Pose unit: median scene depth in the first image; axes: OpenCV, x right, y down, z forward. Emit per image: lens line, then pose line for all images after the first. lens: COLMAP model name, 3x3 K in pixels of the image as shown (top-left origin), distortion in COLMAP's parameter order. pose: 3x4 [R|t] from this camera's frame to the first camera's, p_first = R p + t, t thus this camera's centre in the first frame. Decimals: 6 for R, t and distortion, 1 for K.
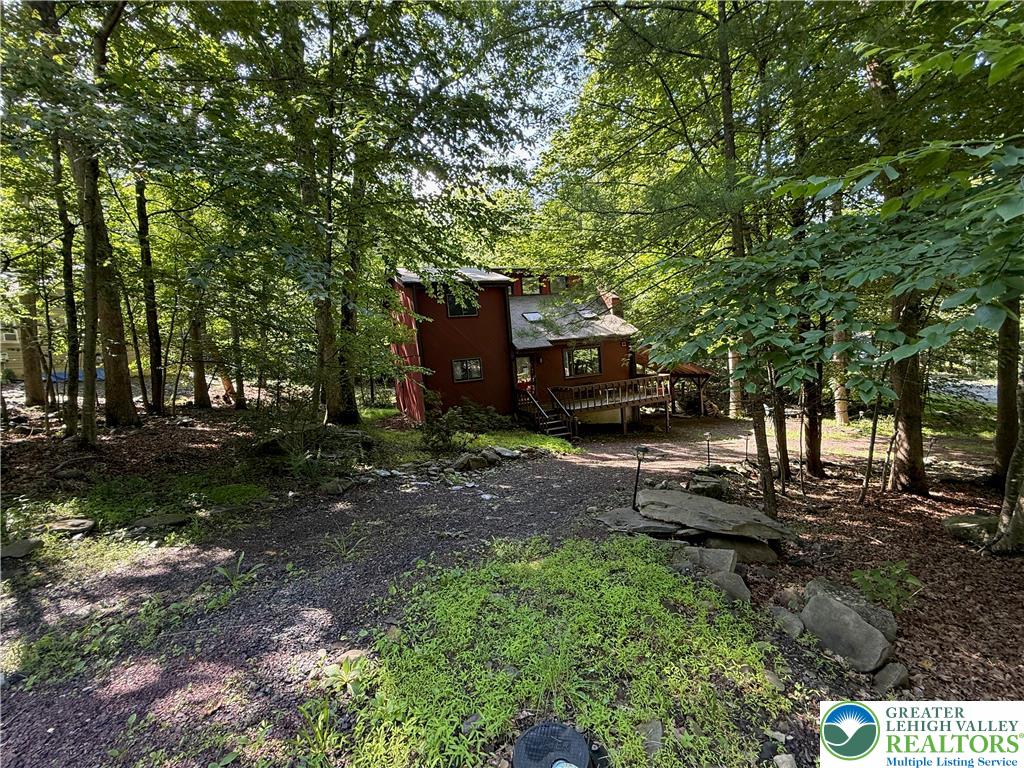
lens RADIAL K [[408.3, 0, 509.0], [0, 408.3, 384.2], [0, 0, 1]] dist [0.000895, -0.000146]
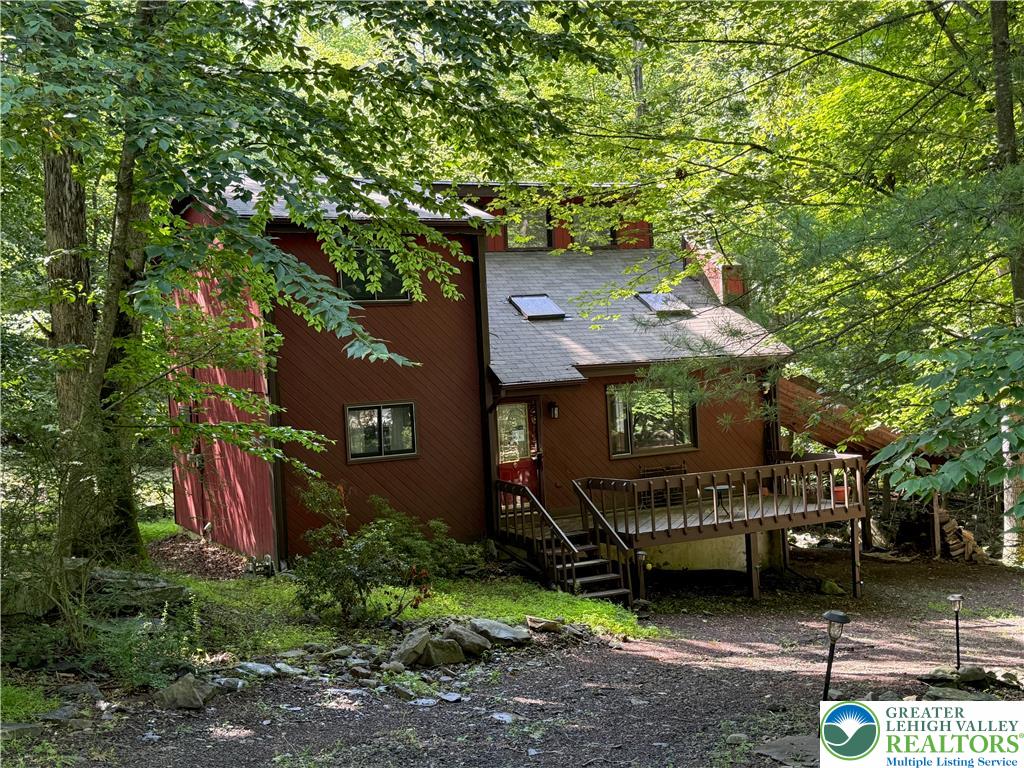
lens RADIAL K [[1060.7, 0, 512.0], [0, 1060.7, 384.0], [0, 0, 1]] dist [0.180732, -0.387166]
pose [[0.997138, 0.032136, 0.068428, -0.061627], [-0.027029, 0.996871, -0.074283, -0.007875], [-0.070601, 0.072221, 0.994887, -0.116513]]
